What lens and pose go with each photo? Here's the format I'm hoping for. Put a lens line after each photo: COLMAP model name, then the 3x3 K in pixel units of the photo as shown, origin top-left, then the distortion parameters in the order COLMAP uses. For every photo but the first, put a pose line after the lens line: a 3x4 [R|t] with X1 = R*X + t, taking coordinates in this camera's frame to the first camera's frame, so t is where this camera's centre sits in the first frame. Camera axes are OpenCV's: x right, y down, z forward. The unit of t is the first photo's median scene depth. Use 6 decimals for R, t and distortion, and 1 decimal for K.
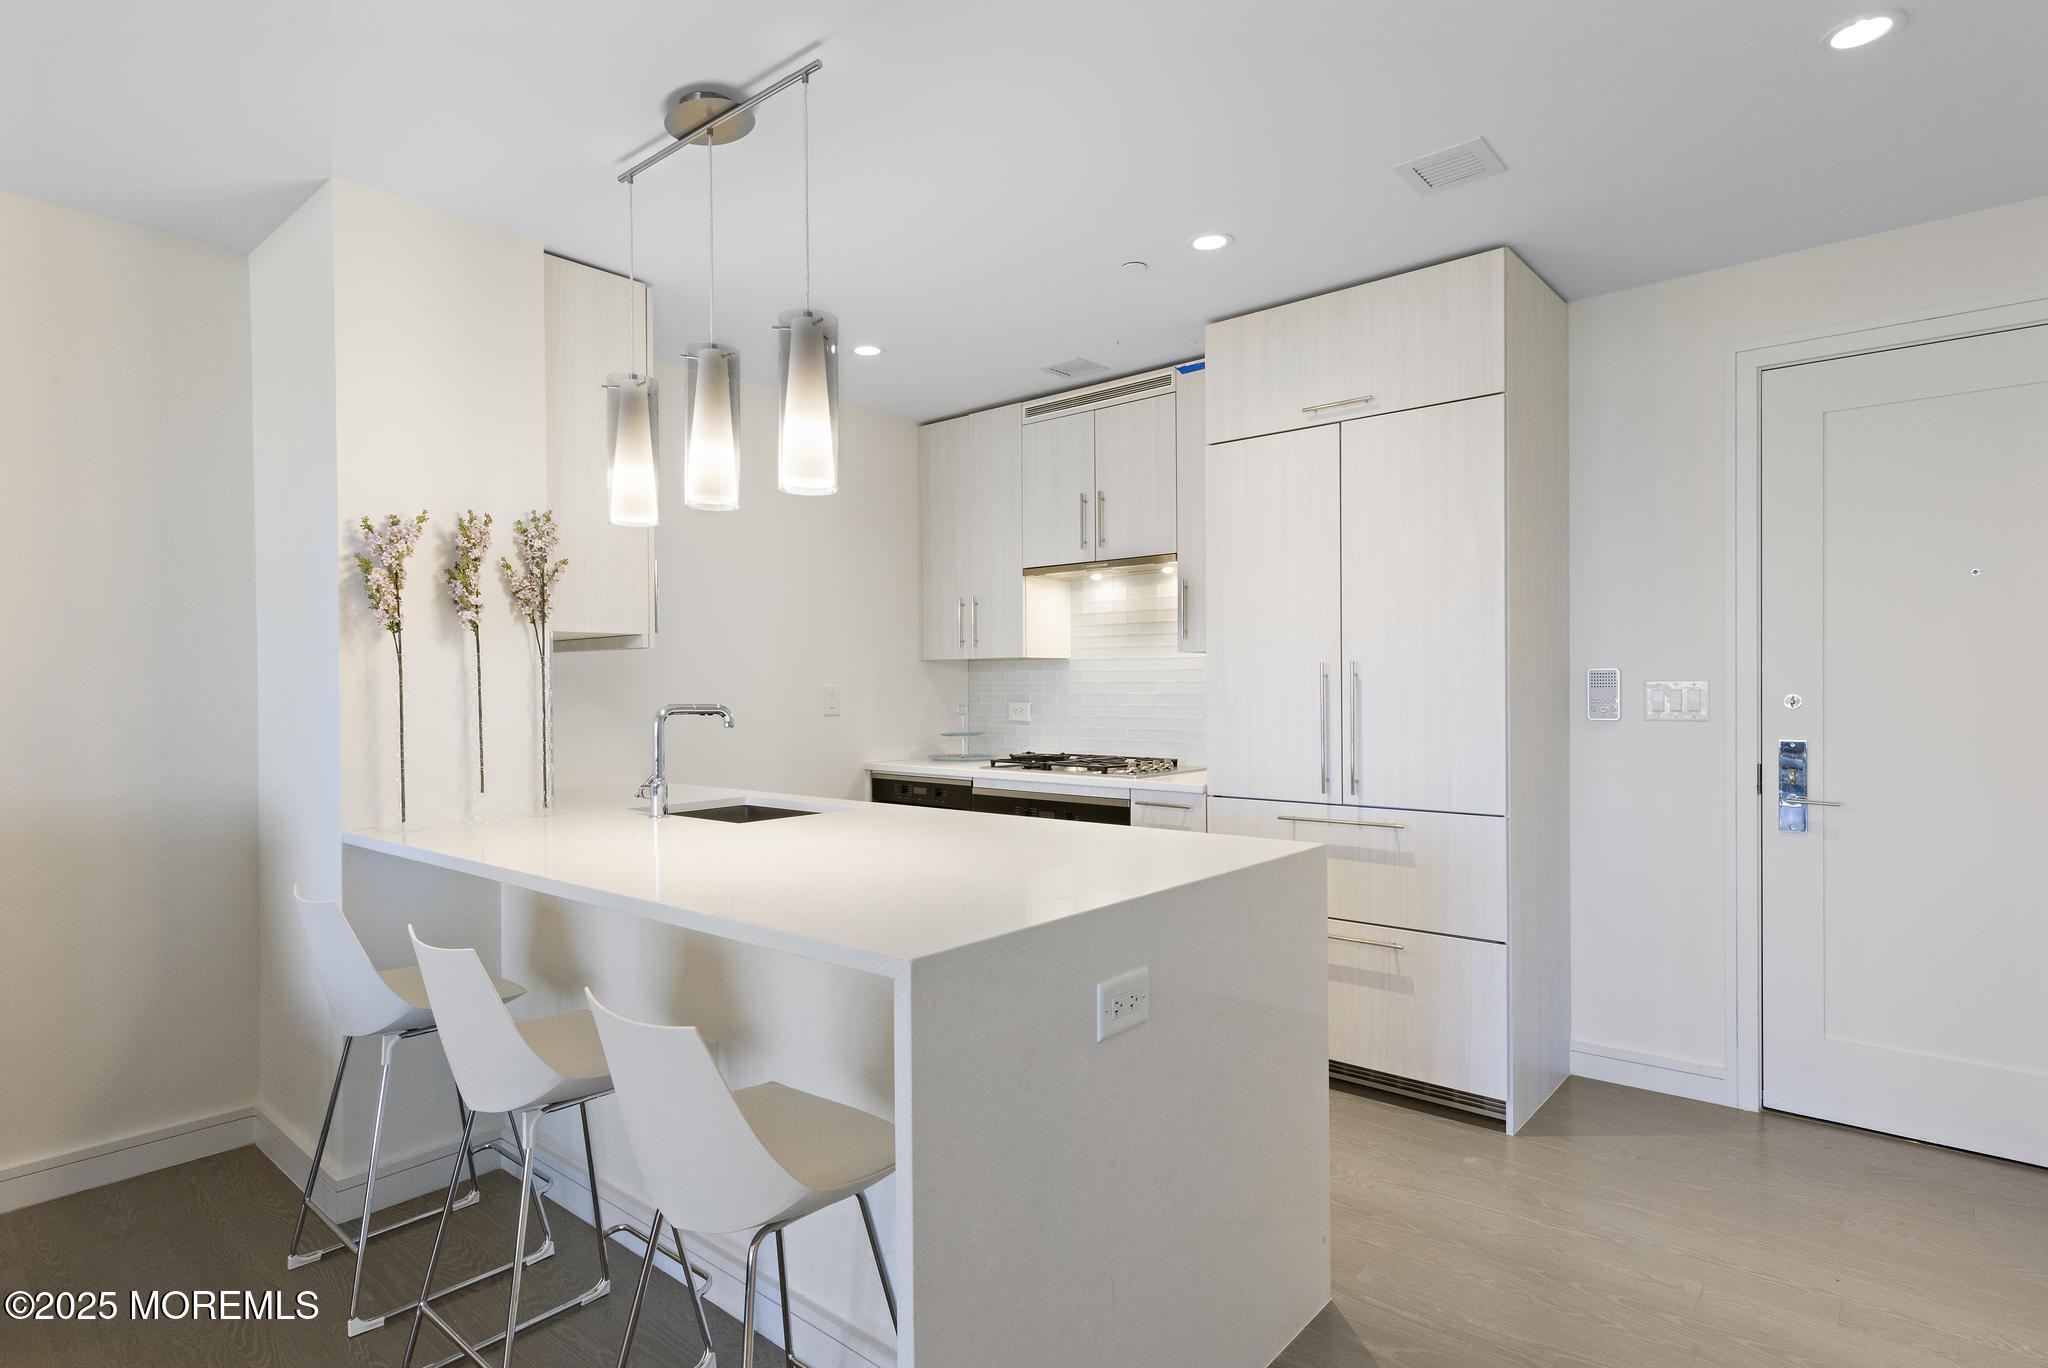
lens RADIAL K [[1070.2, 0, 1023.0], [0, 1070.2, 690.0], [0, 0, 1]] dist [-0.000087, -0.000001]
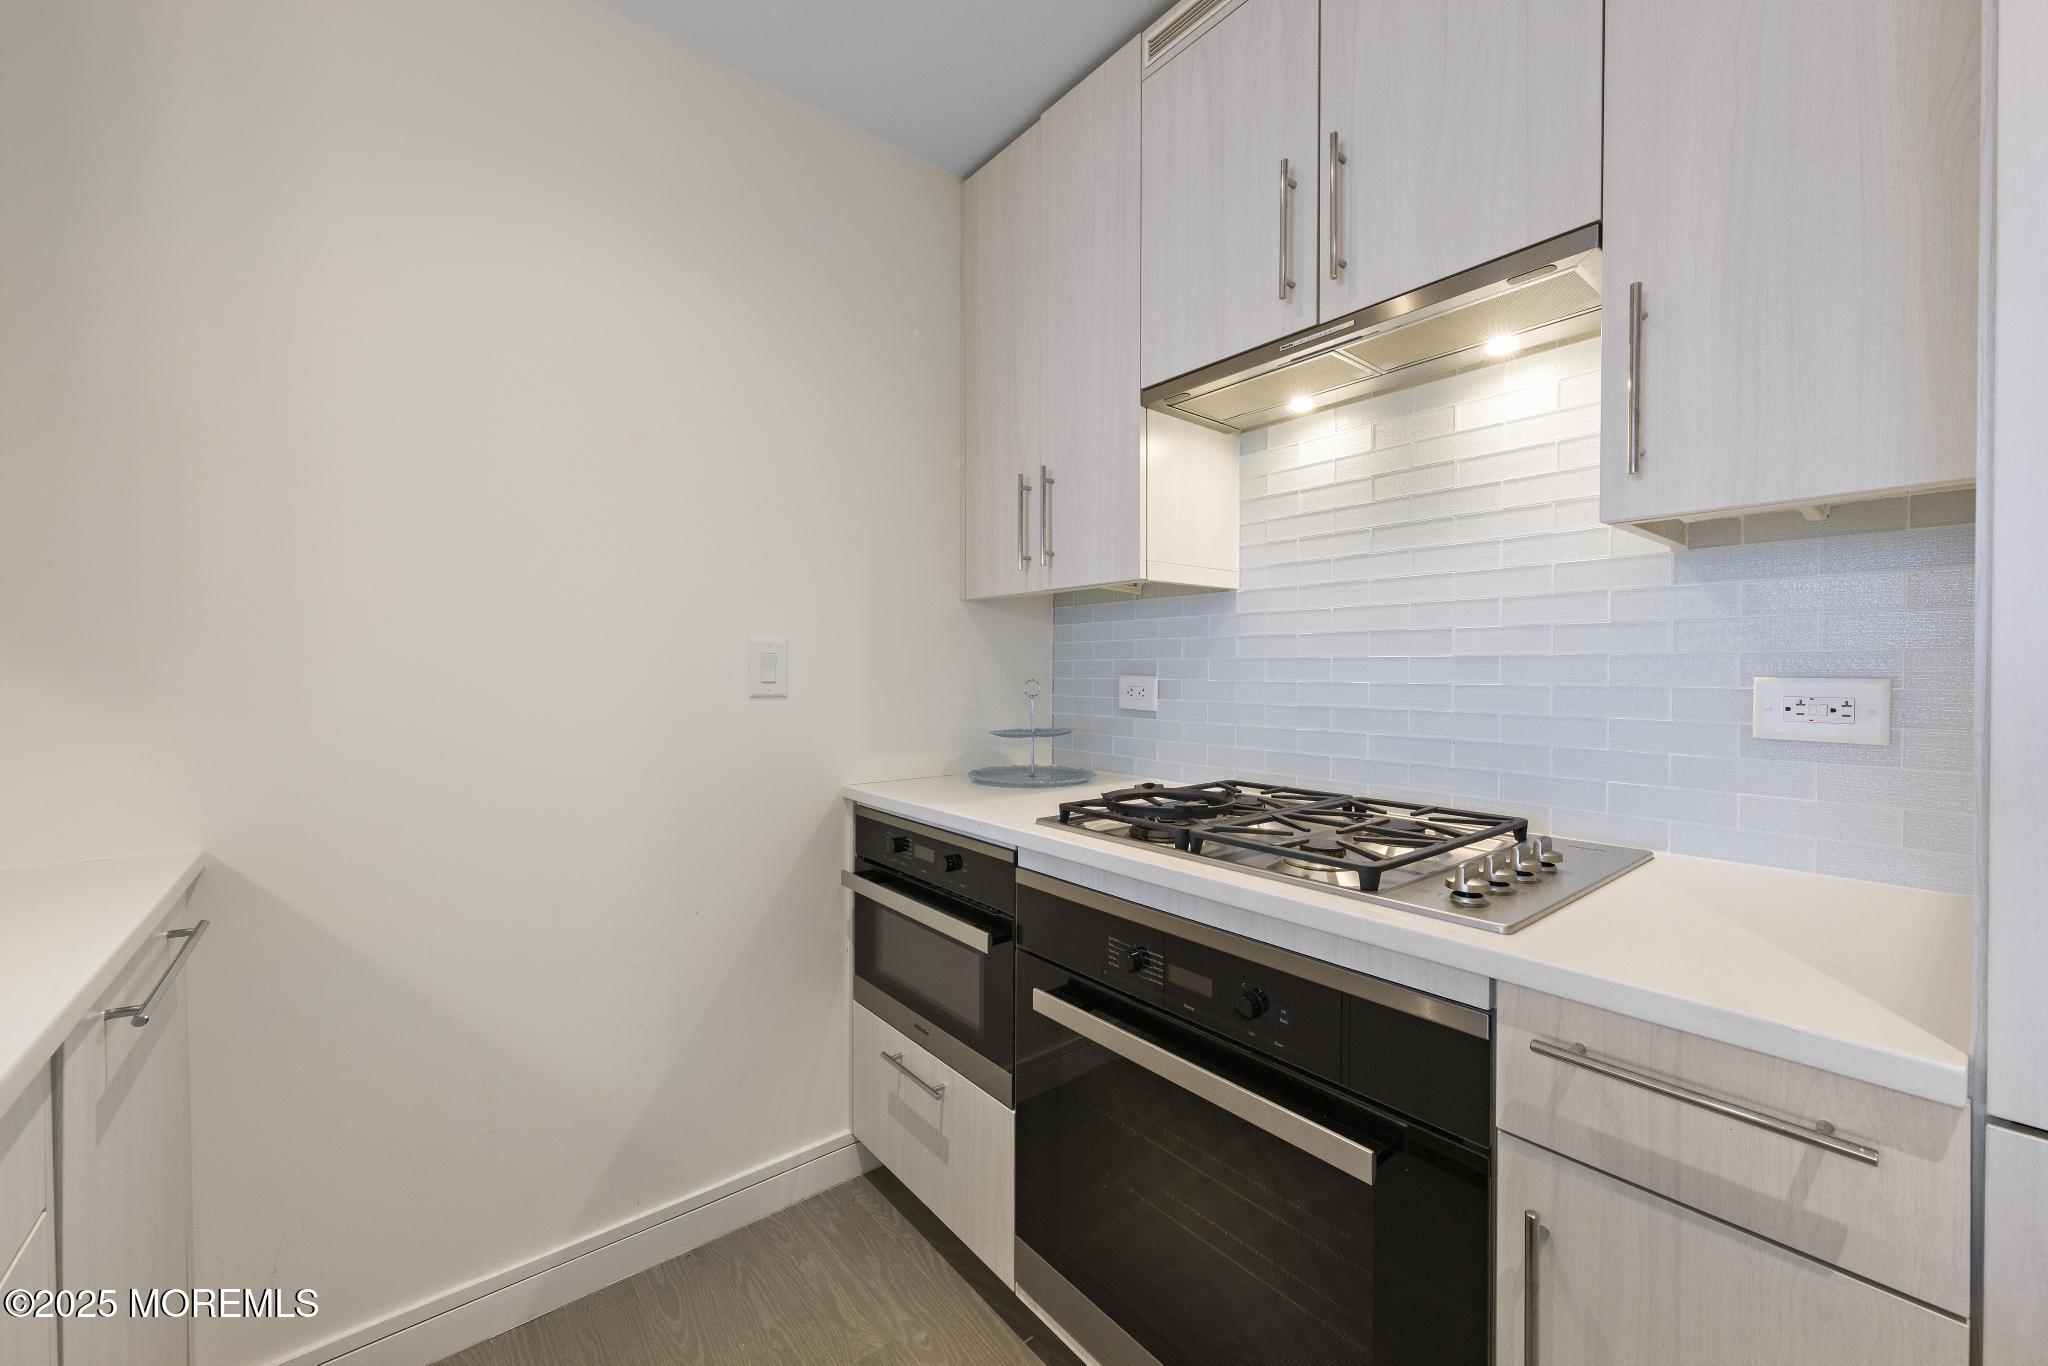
lens RADIAL K [[767.6, 0, 1038.8], [0, 767.6, 673.4], [0, 0, 1]] dist [0.002867, 0.000147]
pose [[0.986880, 0.008481, -0.161235, 0.010537], [-0.007899, 0.999960, 0.004250, 0.009360], [0.161265, -0.002921, 0.986907, 0.633201]]
